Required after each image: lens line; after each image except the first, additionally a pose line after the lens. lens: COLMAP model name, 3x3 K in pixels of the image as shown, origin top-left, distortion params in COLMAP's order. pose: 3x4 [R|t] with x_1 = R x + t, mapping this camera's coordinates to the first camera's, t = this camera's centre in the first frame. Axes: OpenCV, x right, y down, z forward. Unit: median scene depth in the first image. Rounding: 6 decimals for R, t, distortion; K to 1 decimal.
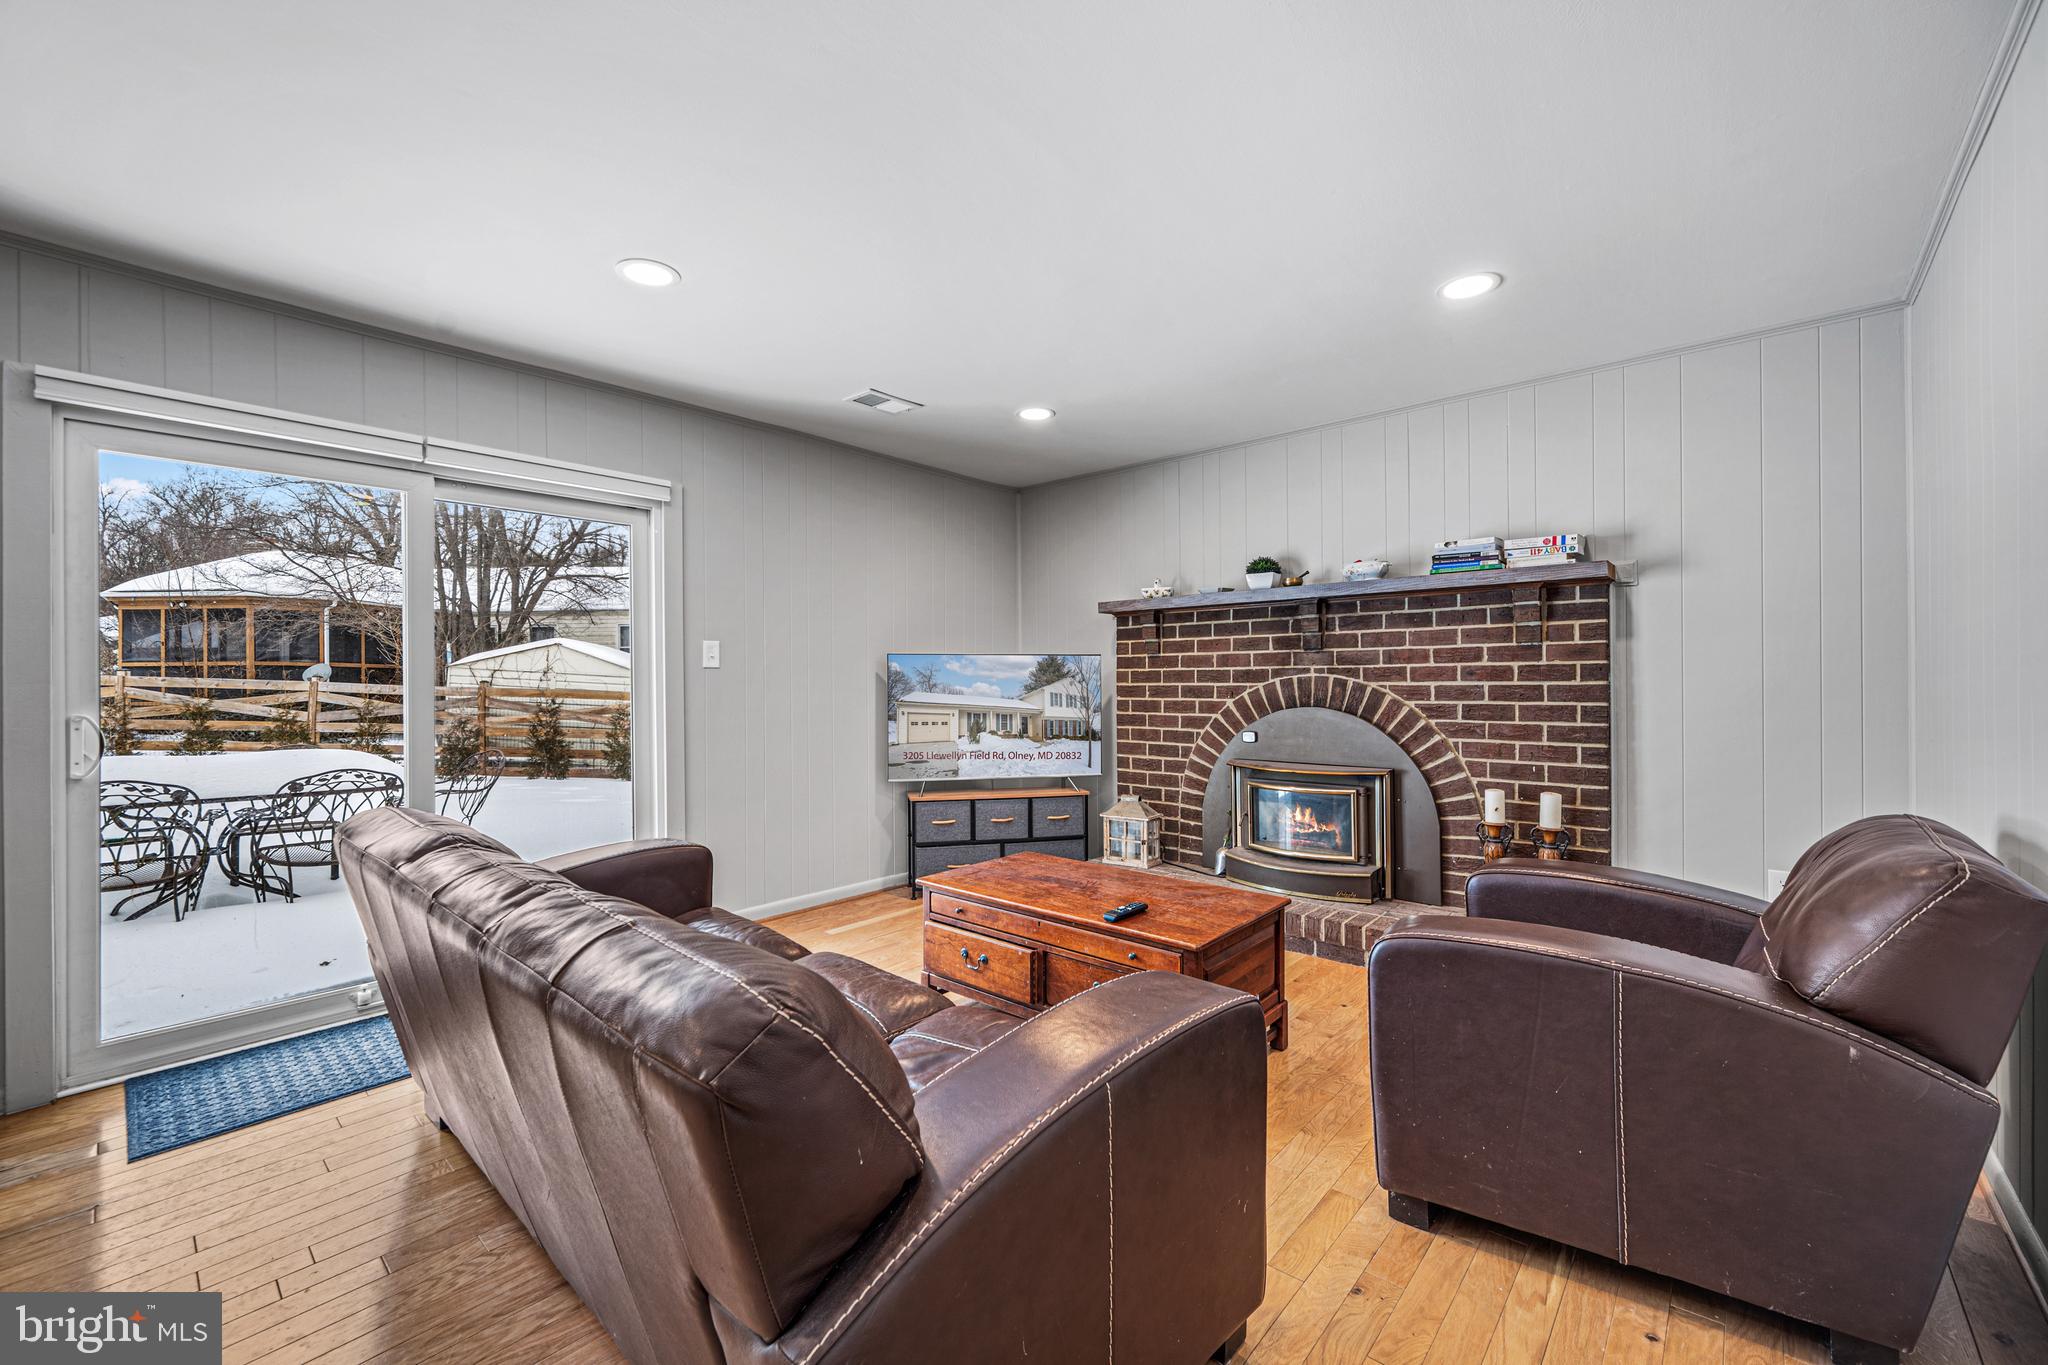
lens RADIAL K [[826.4, 0, 1021.3], [0, 826.4, 667.3], [0, 0, 1]] dist [0.000454, -0.000030]
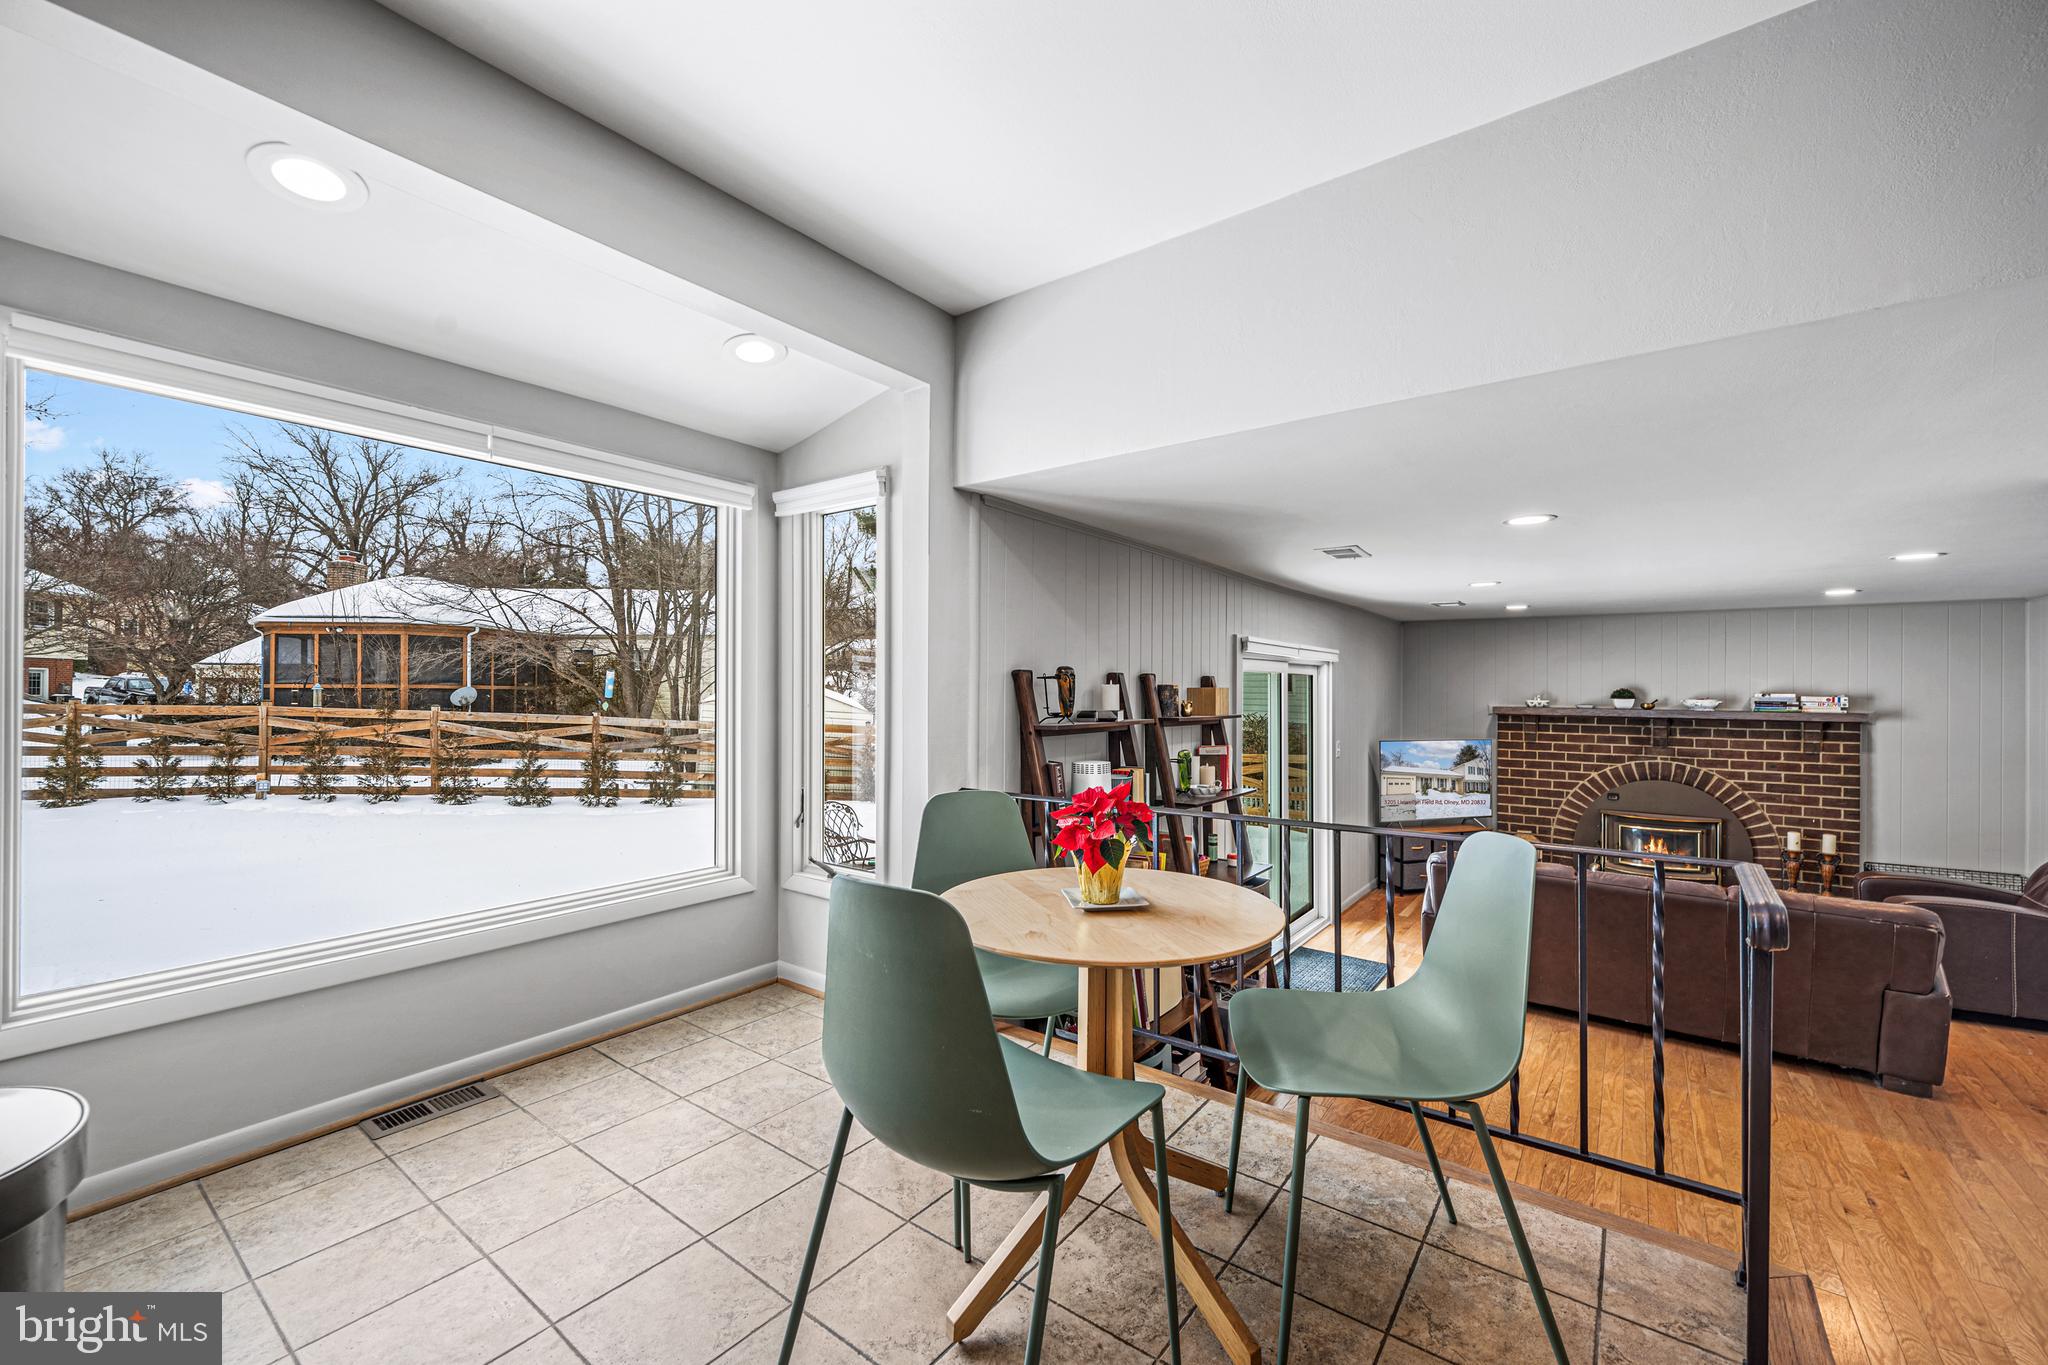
lens RADIAL K [[826.4, 0, 1021.3], [0, 826.4, 667.3], [0, 0, 1]] dist [0.000454, -0.000030]
pose [[0.996322, 0.013693, 0.084584, -1.135835], [-0.013214, 0.999893, -0.006220, -0.160997], [-0.084660, 0.005079, 0.996397, -0.598989]]
